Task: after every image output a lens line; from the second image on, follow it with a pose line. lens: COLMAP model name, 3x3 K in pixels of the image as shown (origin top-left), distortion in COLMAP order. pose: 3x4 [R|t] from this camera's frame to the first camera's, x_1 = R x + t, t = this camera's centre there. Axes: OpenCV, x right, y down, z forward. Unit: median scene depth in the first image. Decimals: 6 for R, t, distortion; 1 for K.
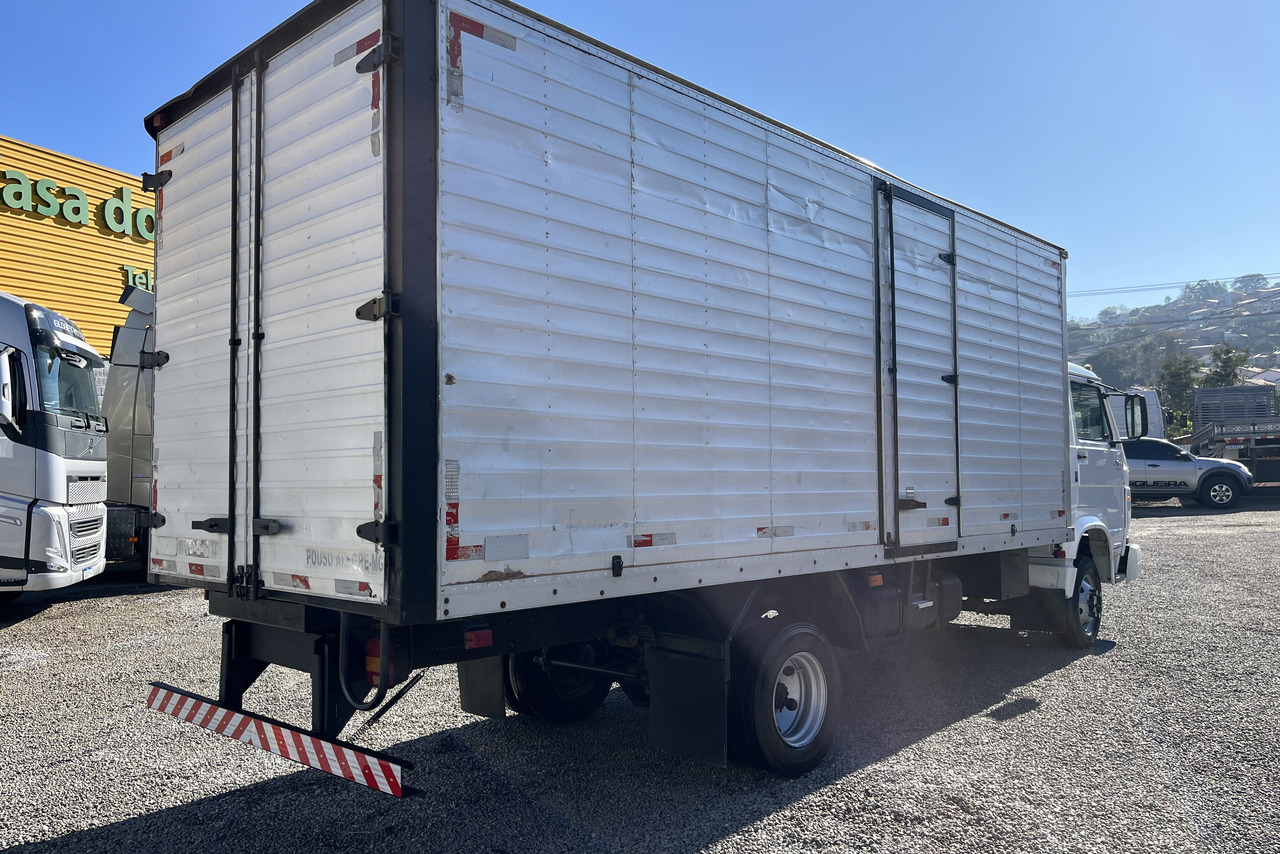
lens RADIAL K [[974.4, 0, 638.0], [0, 974.4, 428.9], [0, 0, 1]] dist [0.024886, -0.004692]
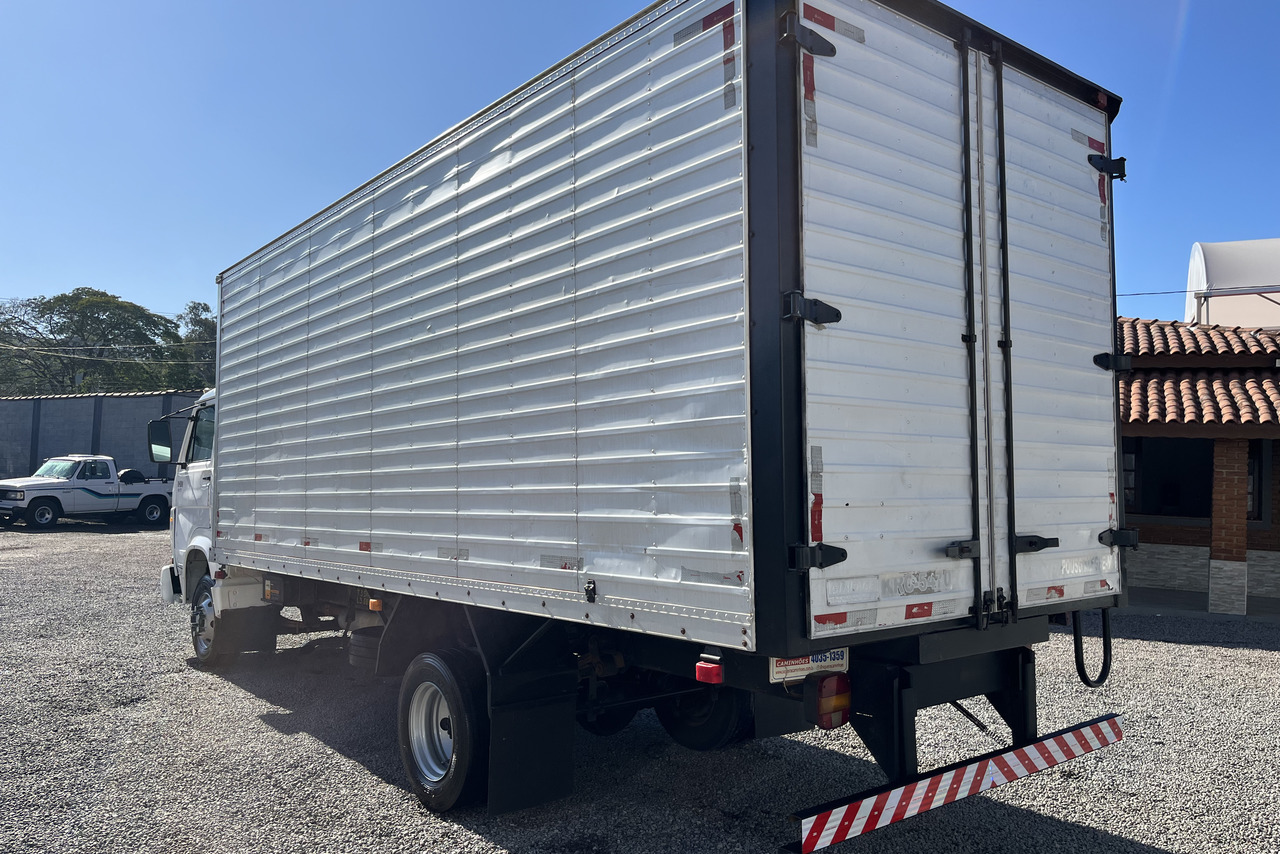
lens RADIAL K [[974.4, 0, 638.5], [0, 974.4, 429.6], [0, 0, 1]] dist [0.024886, -0.004692]
pose [[0.133498, 0.072144, 0.988420, -1.369494], [-0.047292, 0.996674, -0.066359, 0.067922], [-0.989920, -0.037886, 0.136465, 1.222771]]
